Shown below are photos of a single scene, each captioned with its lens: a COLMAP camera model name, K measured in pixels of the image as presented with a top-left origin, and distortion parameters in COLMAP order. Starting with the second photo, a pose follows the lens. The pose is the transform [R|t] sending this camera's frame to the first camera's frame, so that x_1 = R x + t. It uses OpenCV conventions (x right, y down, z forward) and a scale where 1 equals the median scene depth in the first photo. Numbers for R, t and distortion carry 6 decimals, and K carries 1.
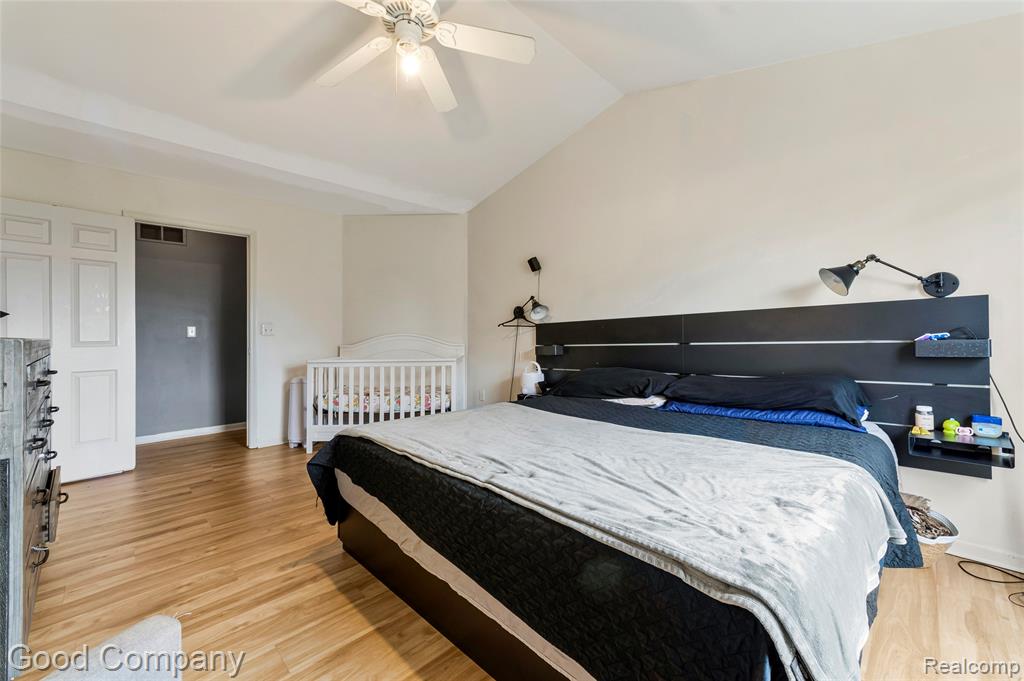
lens RADIAL K [[403.7, 0, 501.2], [0, 403.7, 329.6], [0, 0, 1]] dist [0.000847, 0.000110]
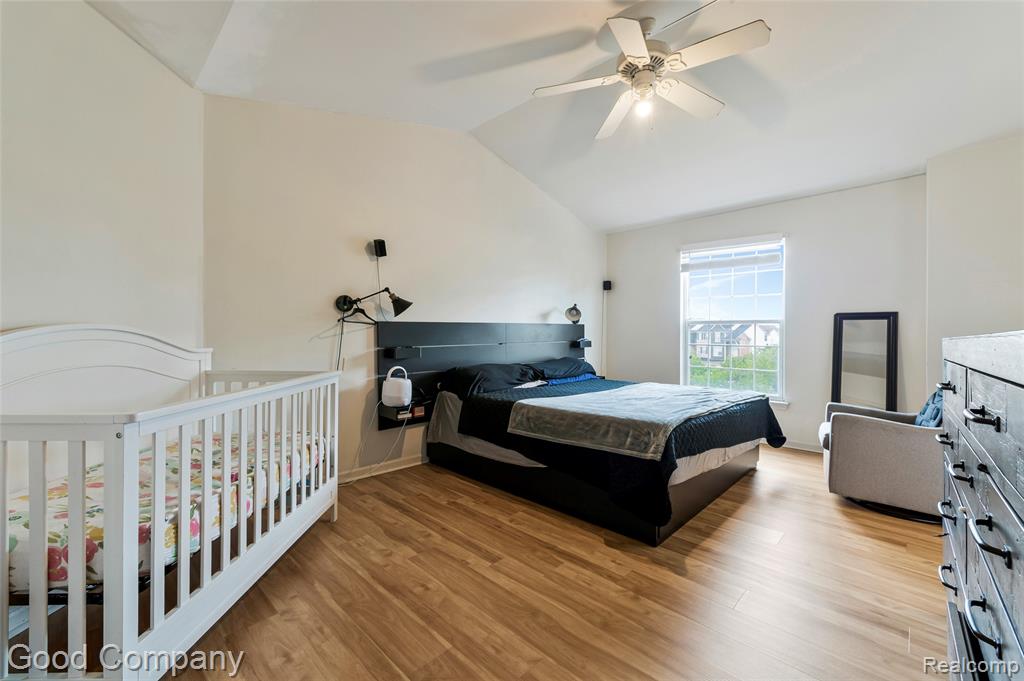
lens RADIAL K [[417.3, 0, 512.0], [0, 417.3, 340.5], [0, 0, 1]] dist [0.006331, 0.000170]
pose [[-0.028460, 0.012341, 0.999519, -0.812269], [-0.016815, 0.999776, -0.012823, 0.032491], [-0.999453, -0.017172, -0.028246, 0.799345]]
